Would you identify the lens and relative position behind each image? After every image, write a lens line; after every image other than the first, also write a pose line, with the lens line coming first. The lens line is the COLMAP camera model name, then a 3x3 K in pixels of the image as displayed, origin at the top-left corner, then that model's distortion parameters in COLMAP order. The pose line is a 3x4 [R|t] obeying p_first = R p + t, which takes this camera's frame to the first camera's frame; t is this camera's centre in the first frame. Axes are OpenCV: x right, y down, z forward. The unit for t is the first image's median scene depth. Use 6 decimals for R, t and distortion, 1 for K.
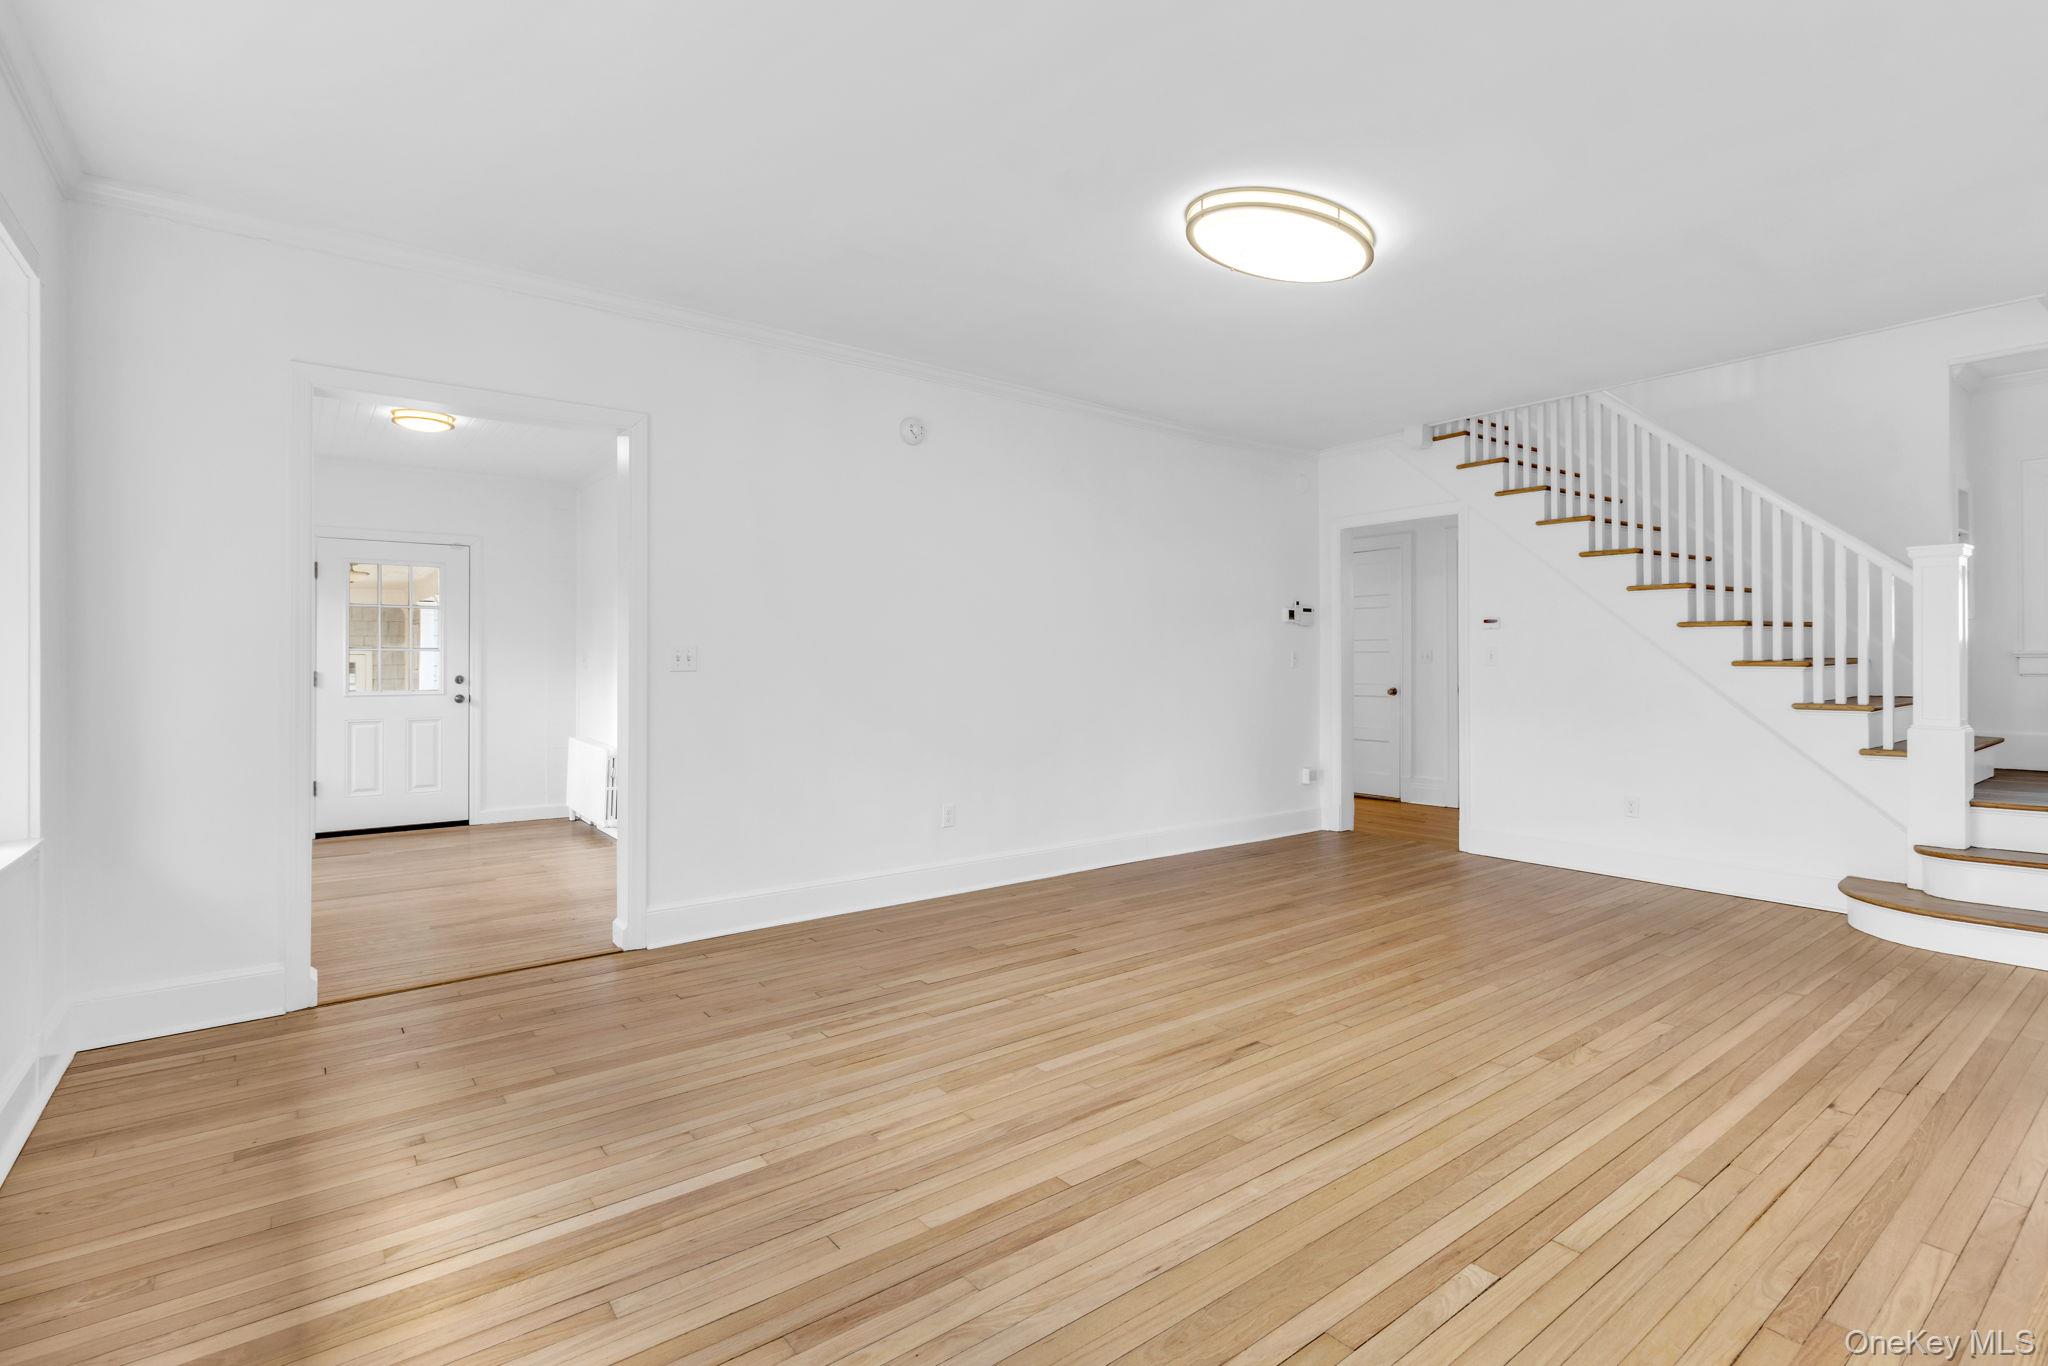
lens RADIAL K [[955.0, 0, 1005.1], [0, 955.0, 669.3], [0, 0, 1]] dist [-0.000518, 0.000559]
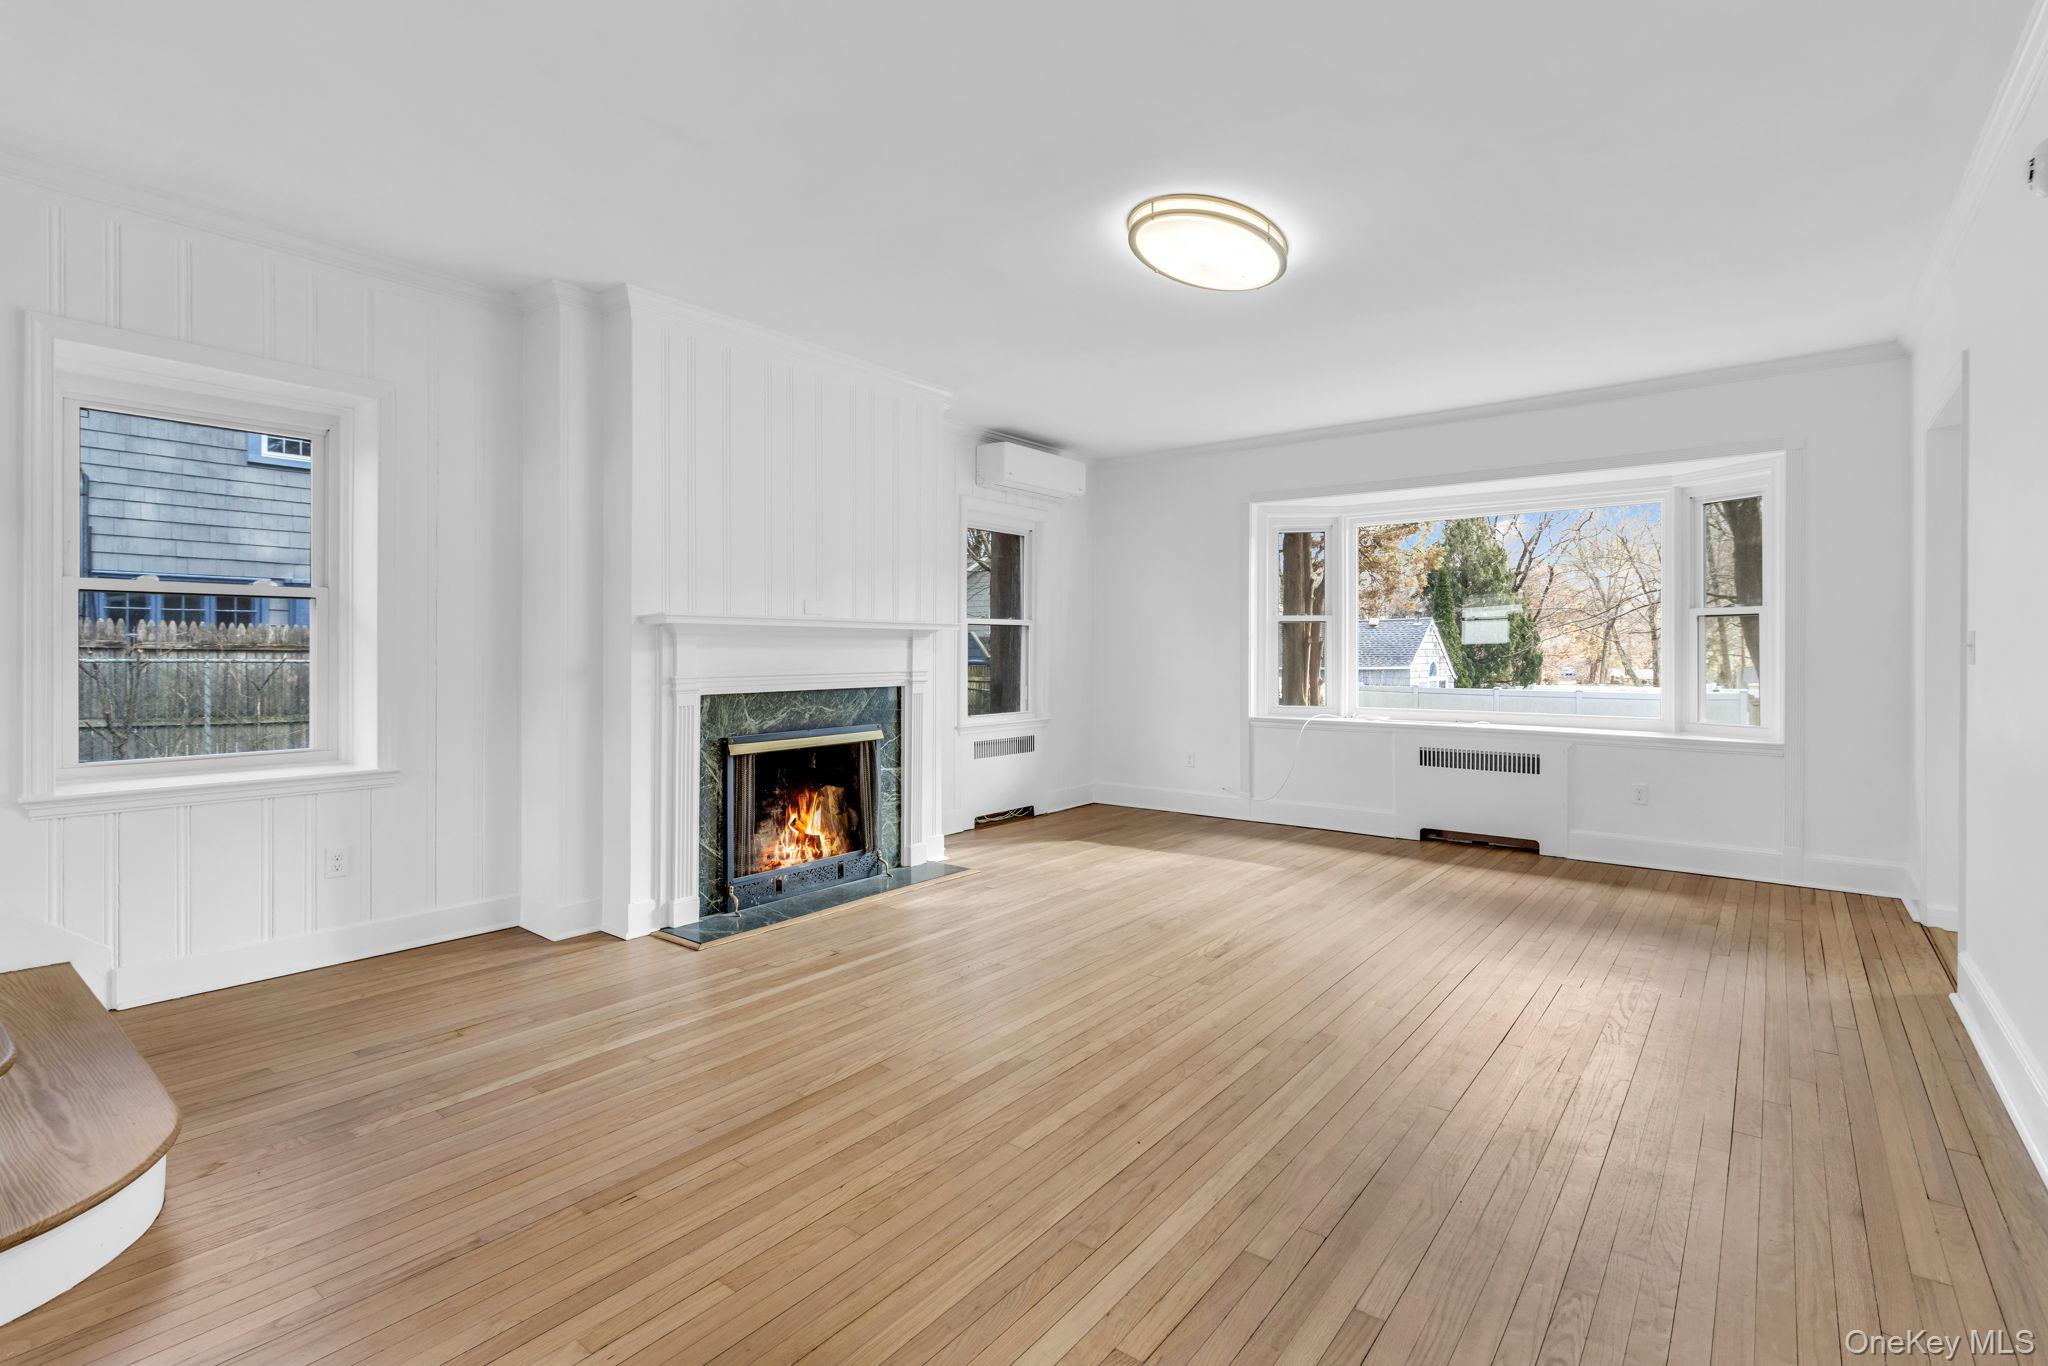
lens RADIAL K [[955.0, 0, 1007.5], [0, 955.0, 649.4], [0, 0, 1]] dist [-0.000518, 0.000559]
pose [[-0.968329, 0.001782, -0.249670, 0.769622], [0.000092, 0.999977, 0.006781, -0.017145], [0.249676, 0.006543, -0.968307, 1.960908]]
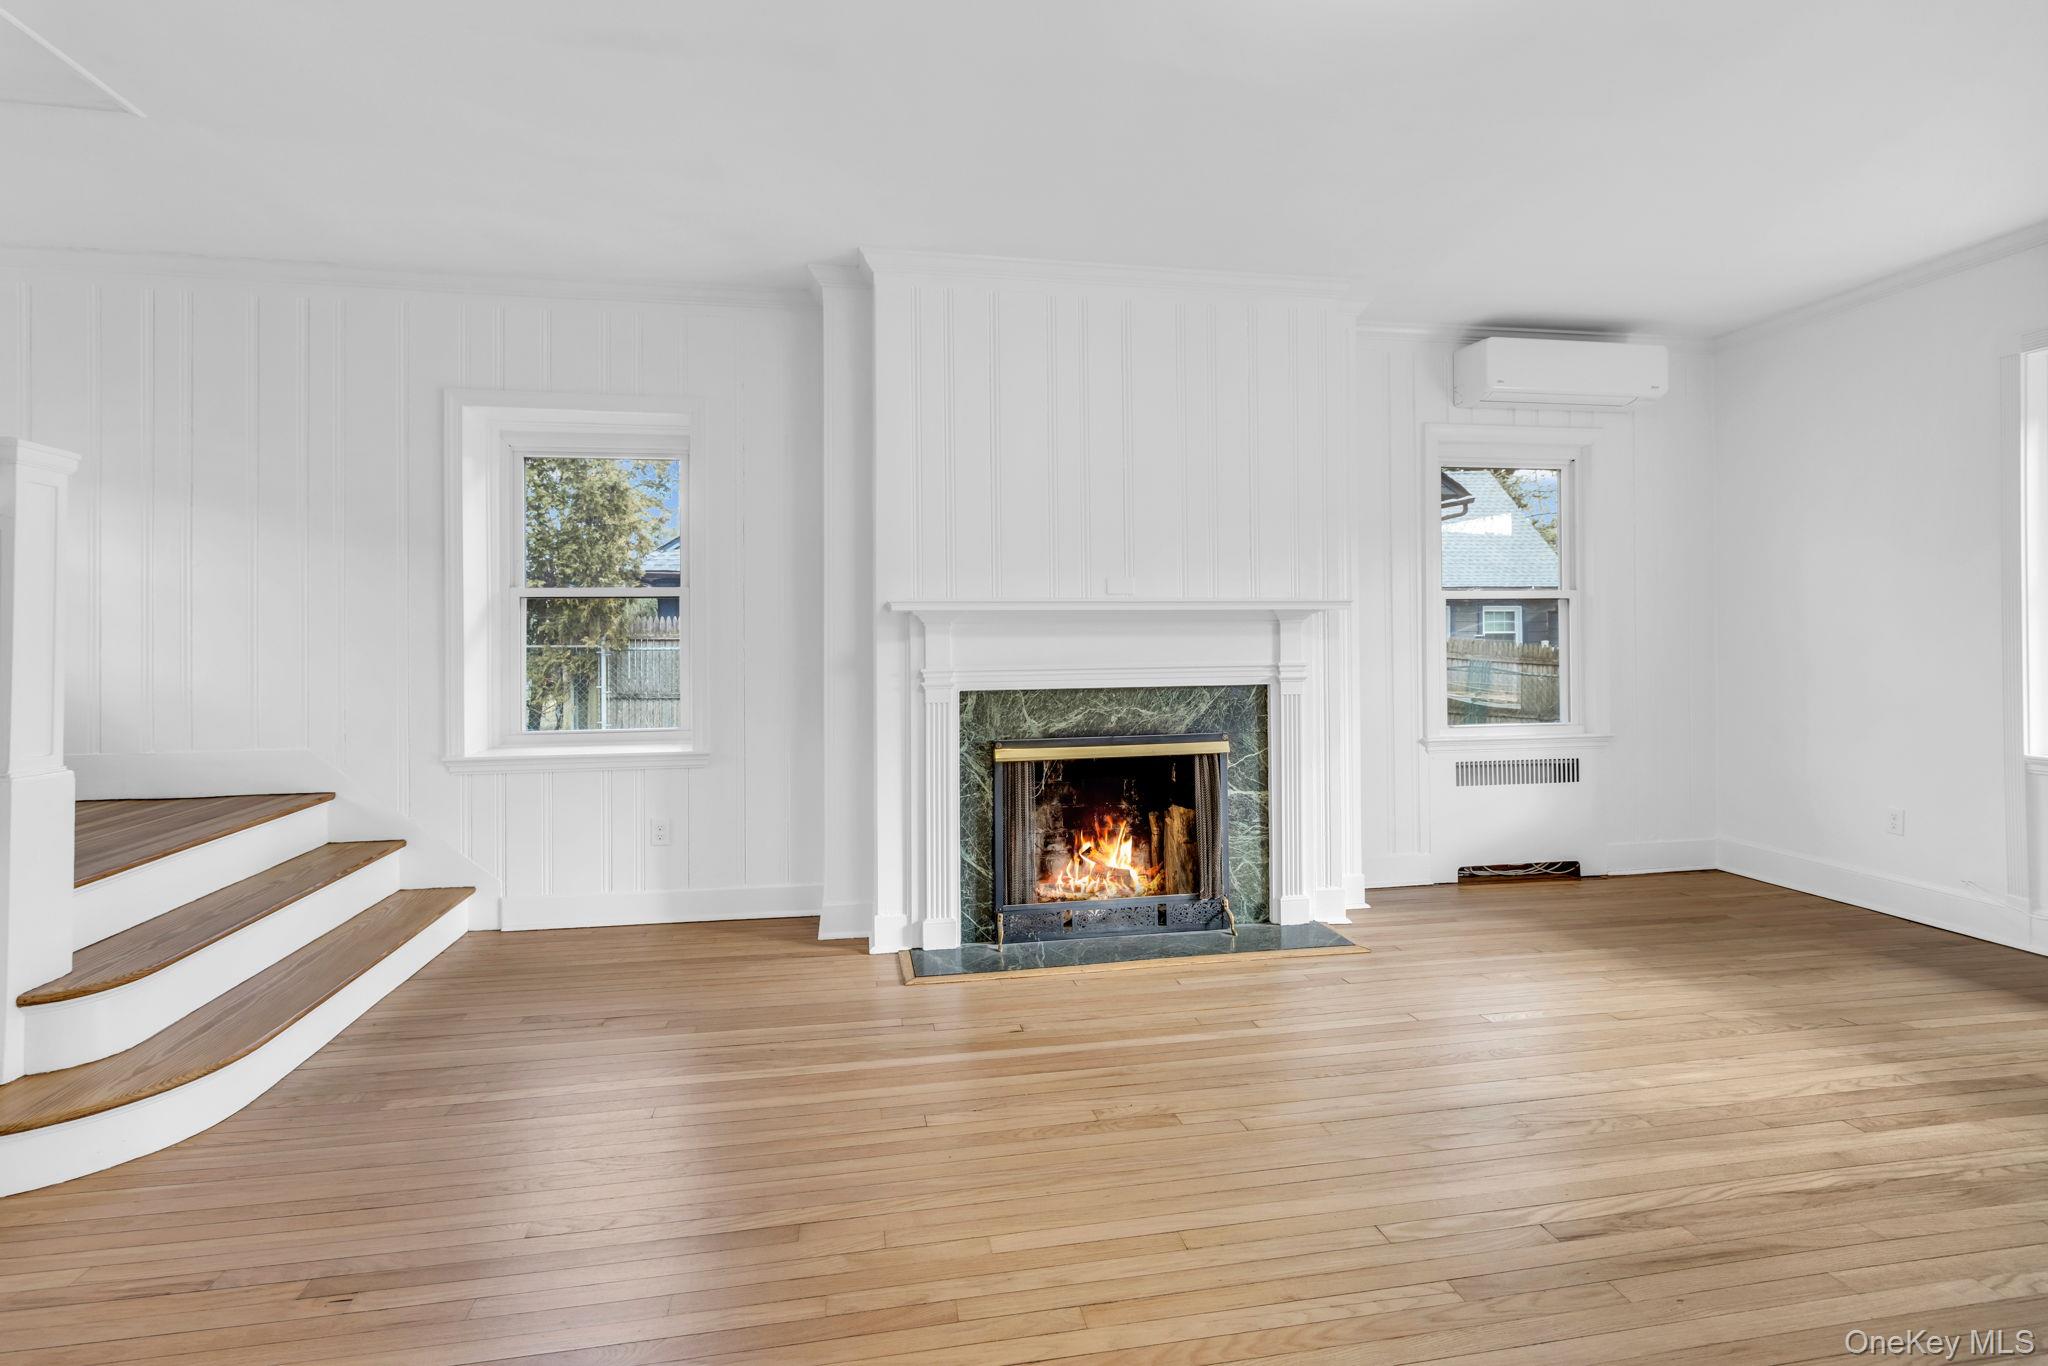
lens RADIAL K [[955.0, 0, 1020.8], [0, 955.0, 624.5], [0, 0, 1]] dist [-0.000518, 0.000559]
pose [[-0.890633, 0.015527, 0.454457, 0.265030], [0.014345, 0.999879, -0.006049, -0.017961], [-0.454496, 0.001132, -0.890748, 1.588843]]
